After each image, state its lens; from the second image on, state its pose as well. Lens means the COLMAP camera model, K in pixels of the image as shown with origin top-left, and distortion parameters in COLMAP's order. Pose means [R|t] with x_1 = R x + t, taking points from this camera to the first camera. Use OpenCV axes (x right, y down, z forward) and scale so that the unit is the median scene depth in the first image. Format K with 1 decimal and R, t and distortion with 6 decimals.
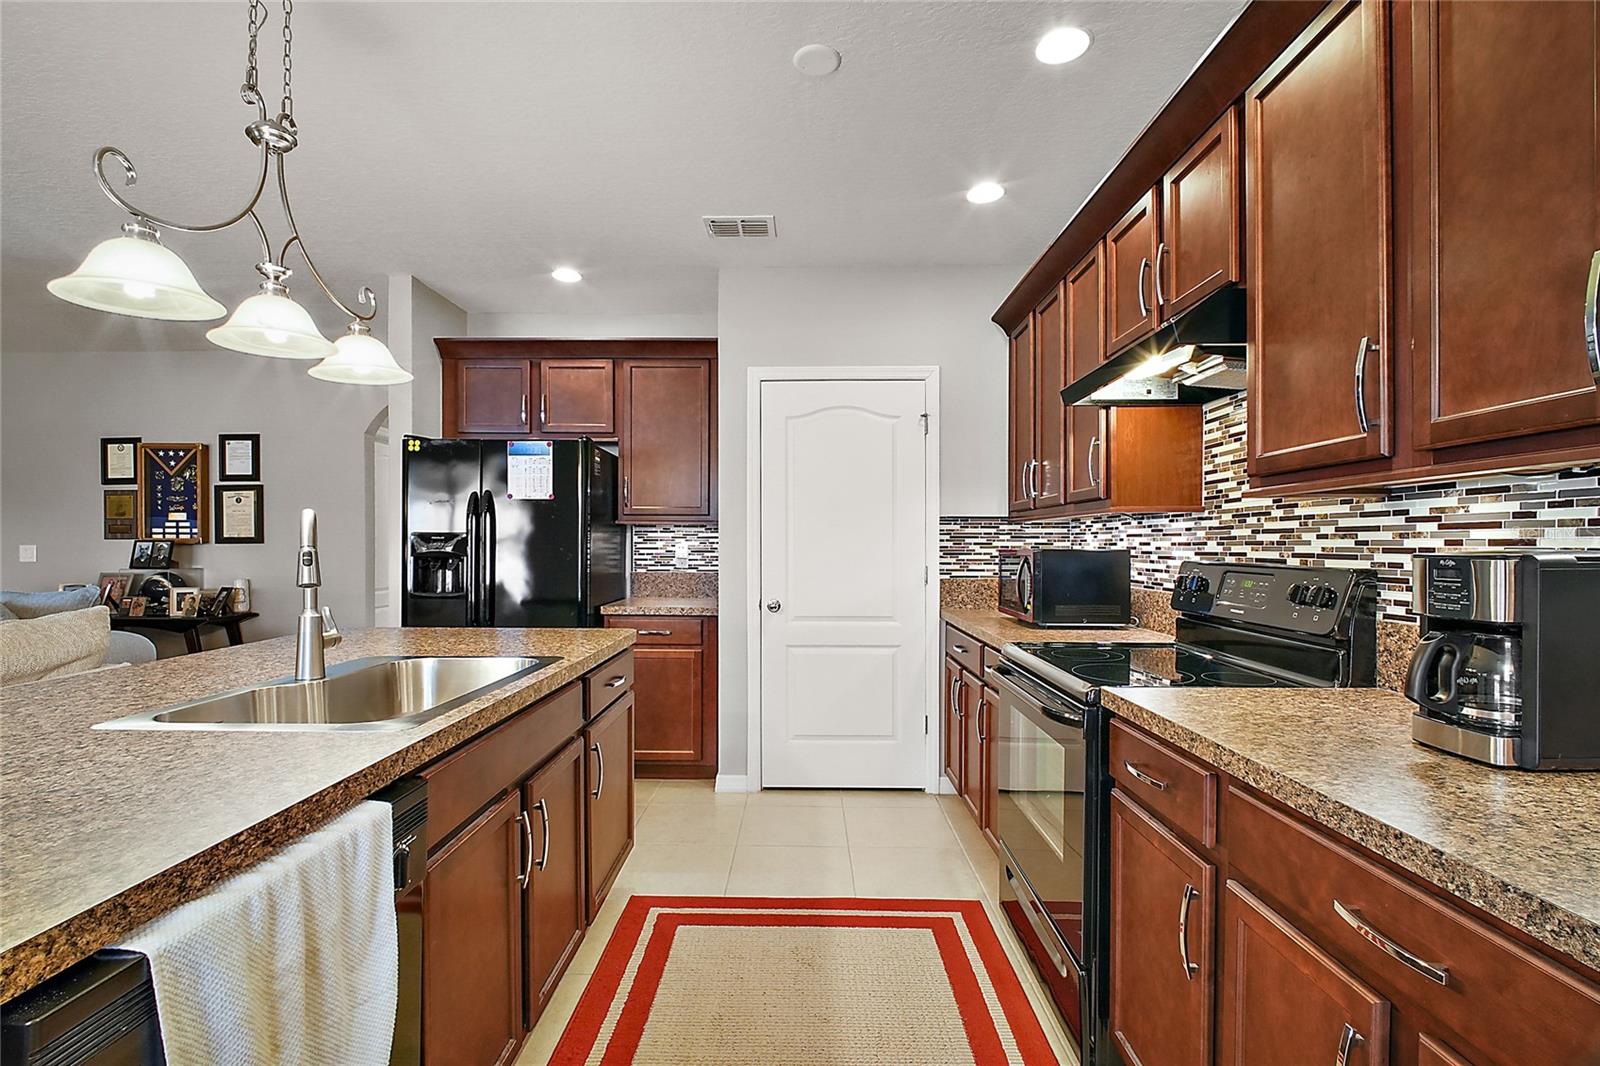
lens RADIAL K [[745.5, 0, 795.1], [0, 745.5, 546.1], [0, 0, 1]] dist [-0.003598, -0.001463]
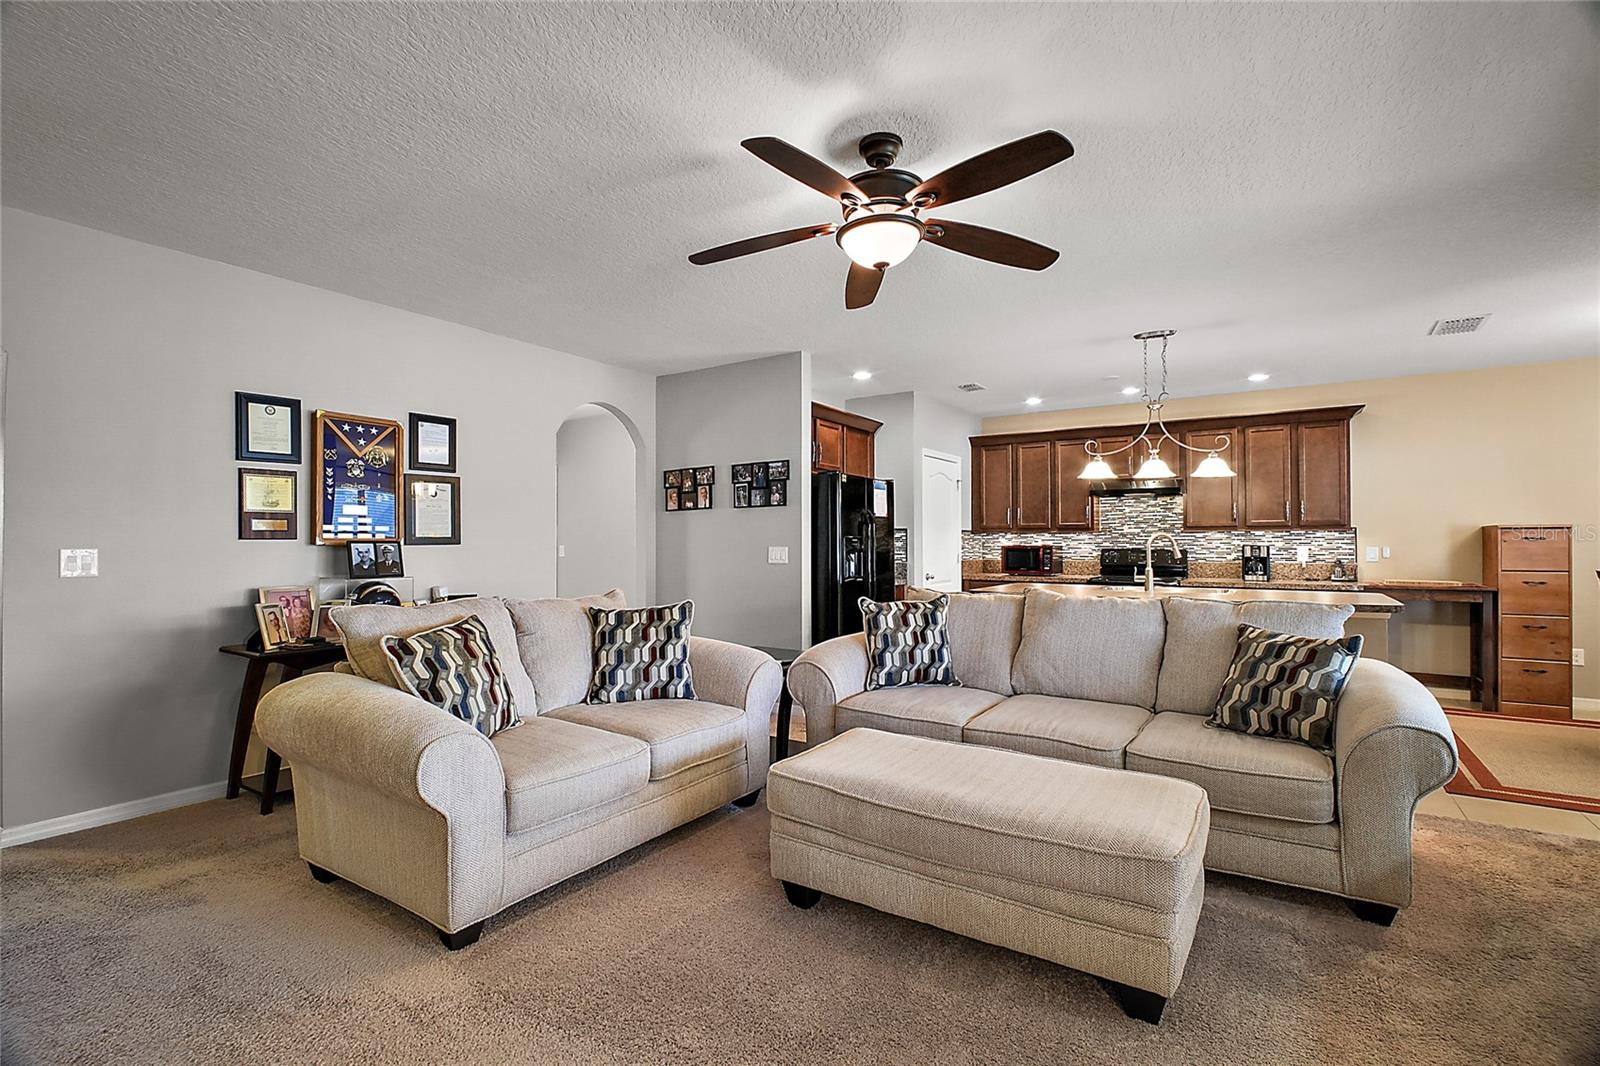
lens RADIAL K [[745.5, 0, 792.0], [0, 745.5, 538.8], [0, 0, 1]] dist [-0.003598, -0.001463]
pose [[0.538031, 0.002462, 0.842922, -1.252767], [0.003078, 0.999983, -0.004885, -0.004906], [-0.842920, 0.005223, 0.538014, 0.199964]]
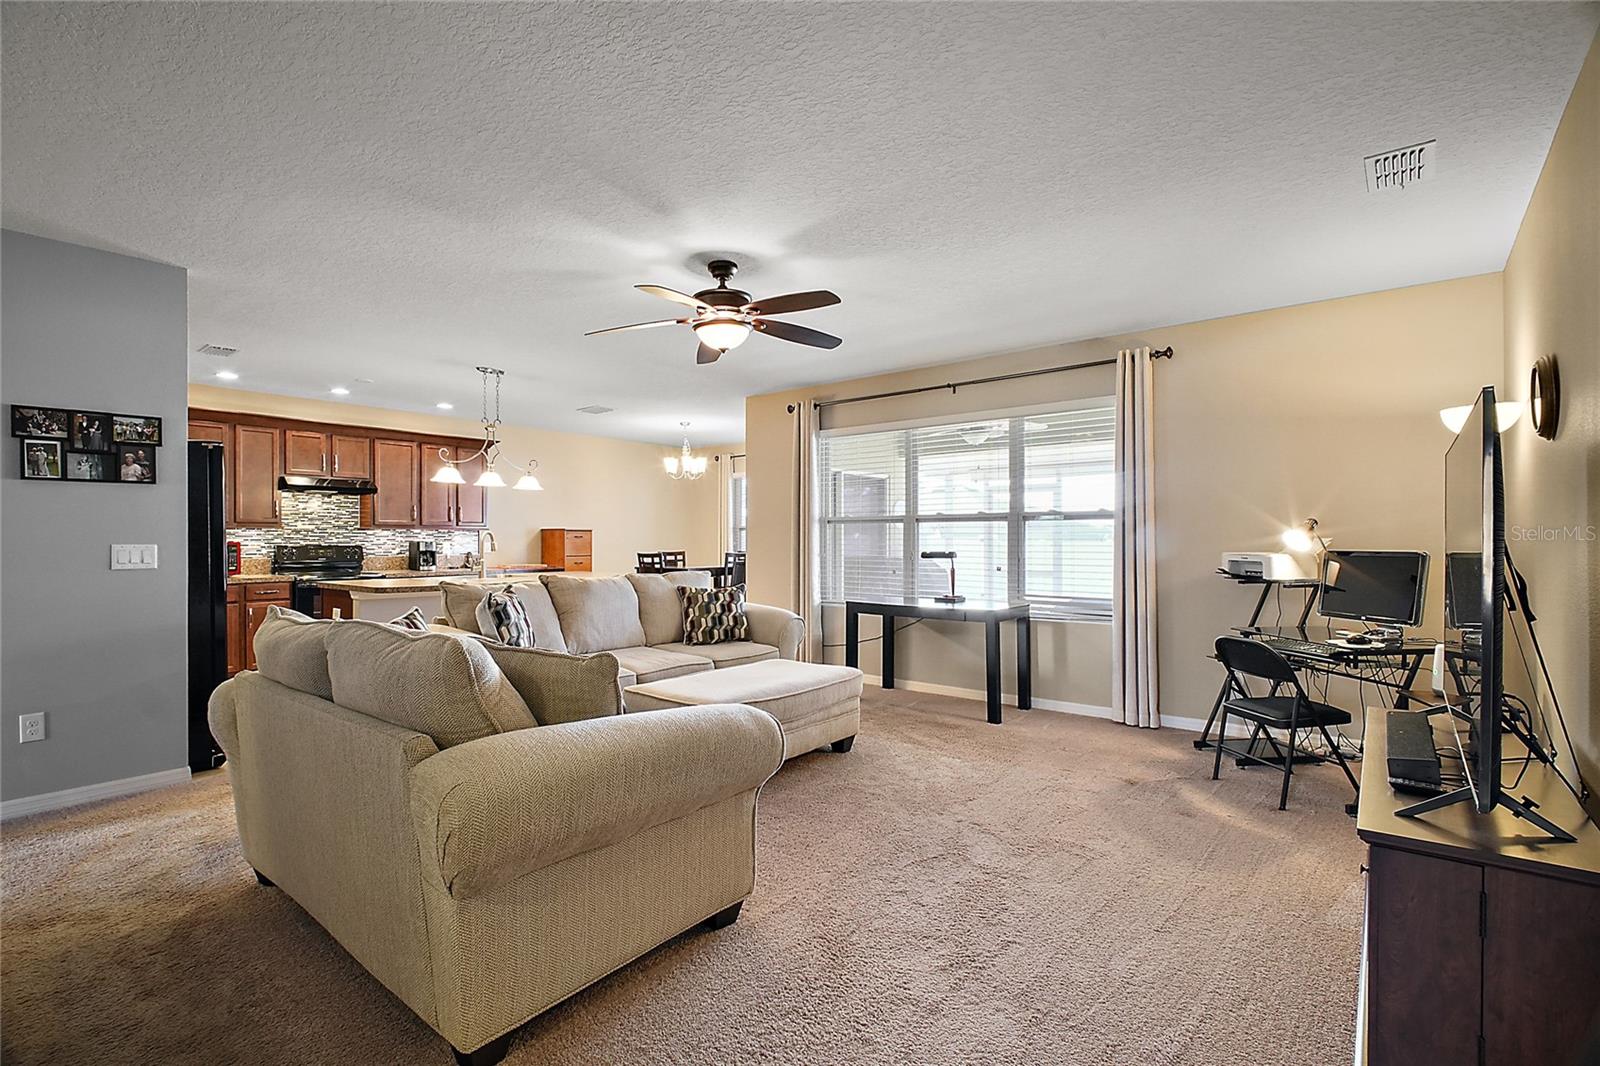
lens RADIAL K [[745.5, 0, 794.6], [0, 745.5, 529.7], [0, 0, 1]] dist [-0.003598, -0.001463]
pose [[-0.789341, 0.008843, 0.613892, -1.306551], [0.002049, 0.999929, -0.011769, -0.002051], [-0.613952, -0.008032, -0.789302, 0.944919]]
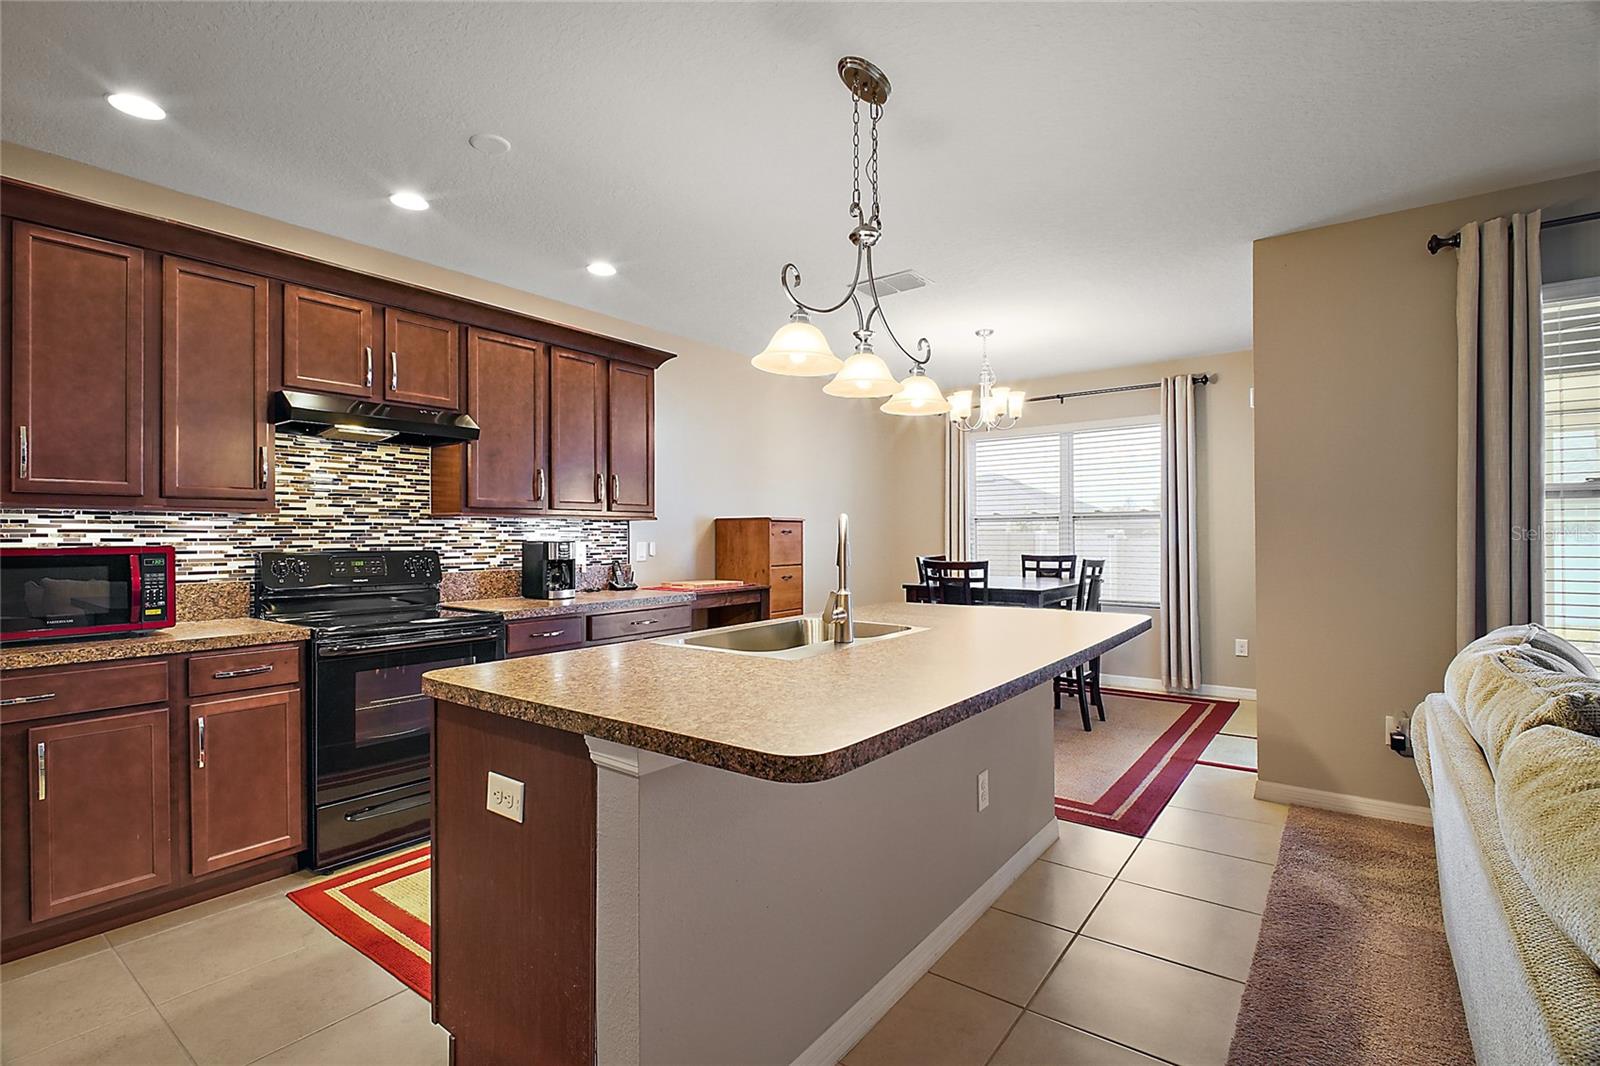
lens RADIAL K [[745.5, 0, 789.0], [0, 745.5, 525.7], [0, 0, 1]] dist [-0.003598, -0.001463]
pose [[-0.808711, 0.011413, 0.588095, -0.439459], [0.005330, 0.999913, -0.012076, -0.002883], [-0.588181, -0.006631, -0.808702, 0.693297]]
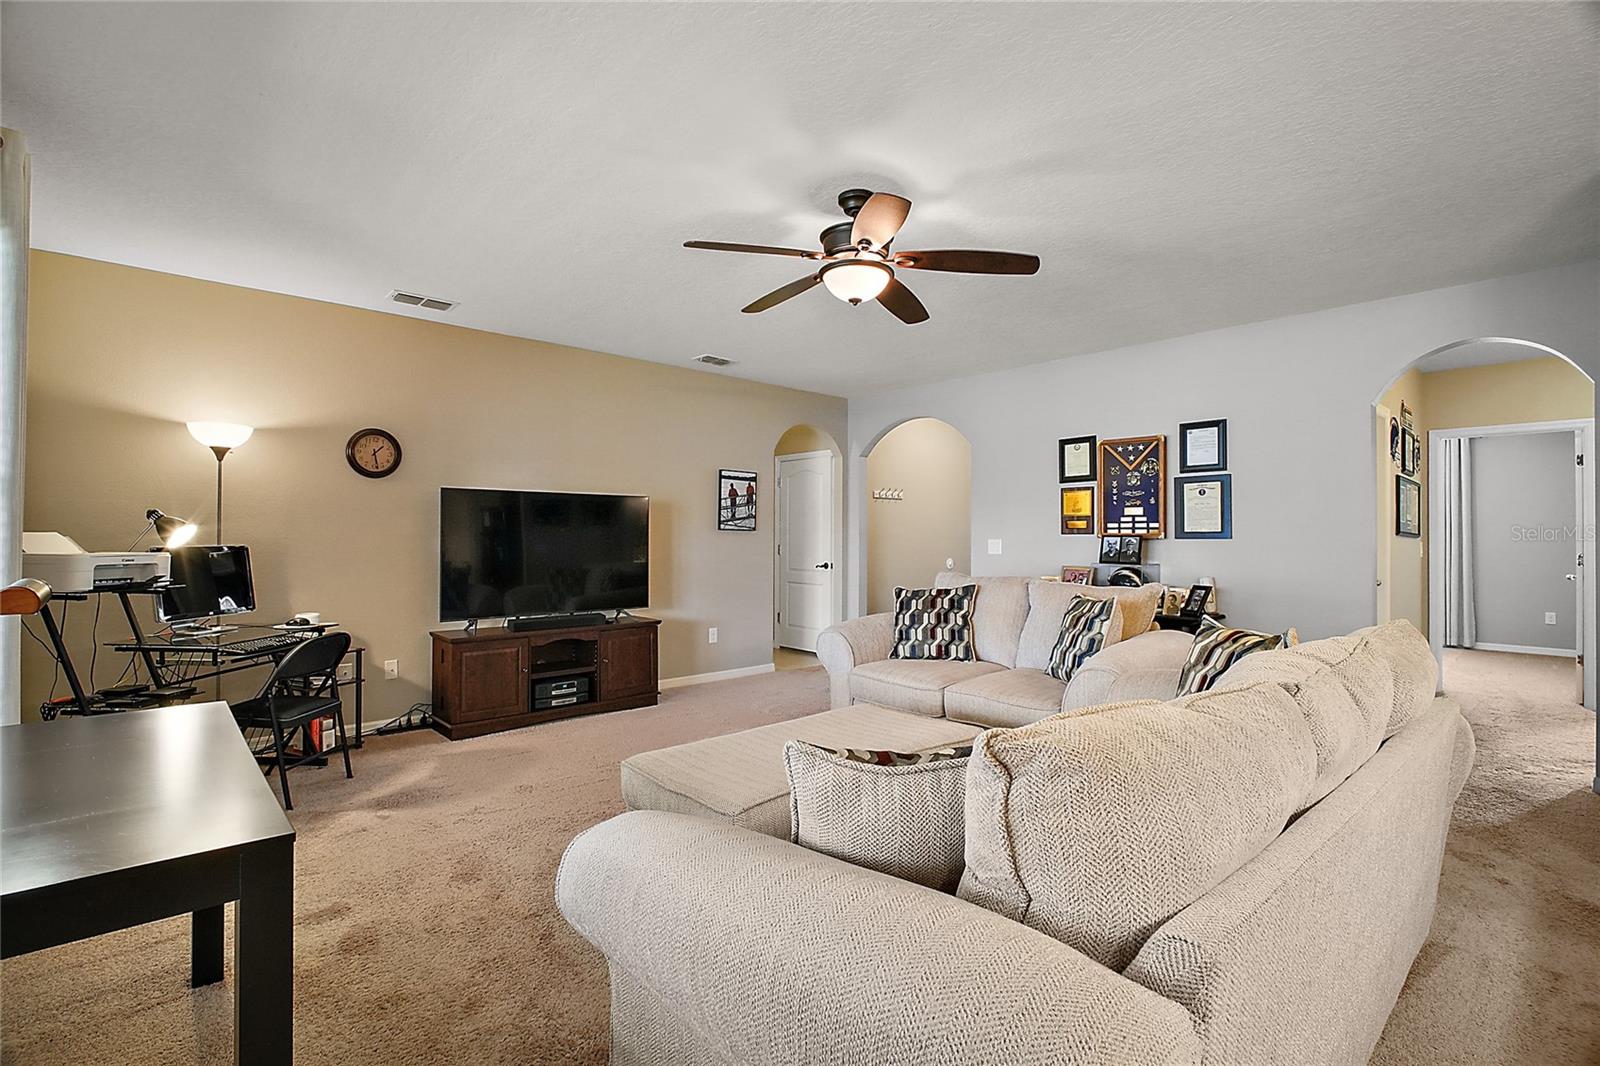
lens RADIAL K [[745.5, 0, 791.7], [0, 745.5, 532.4], [0, 0, 1]] dist [-0.003598, -0.001463]
pose [[0.689005, -0.003114, -0.724750, -0.428882], [-0.006227, 0.999928, -0.010217, 0.001250], [0.724730, 0.011552, 0.688936, -0.015807]]
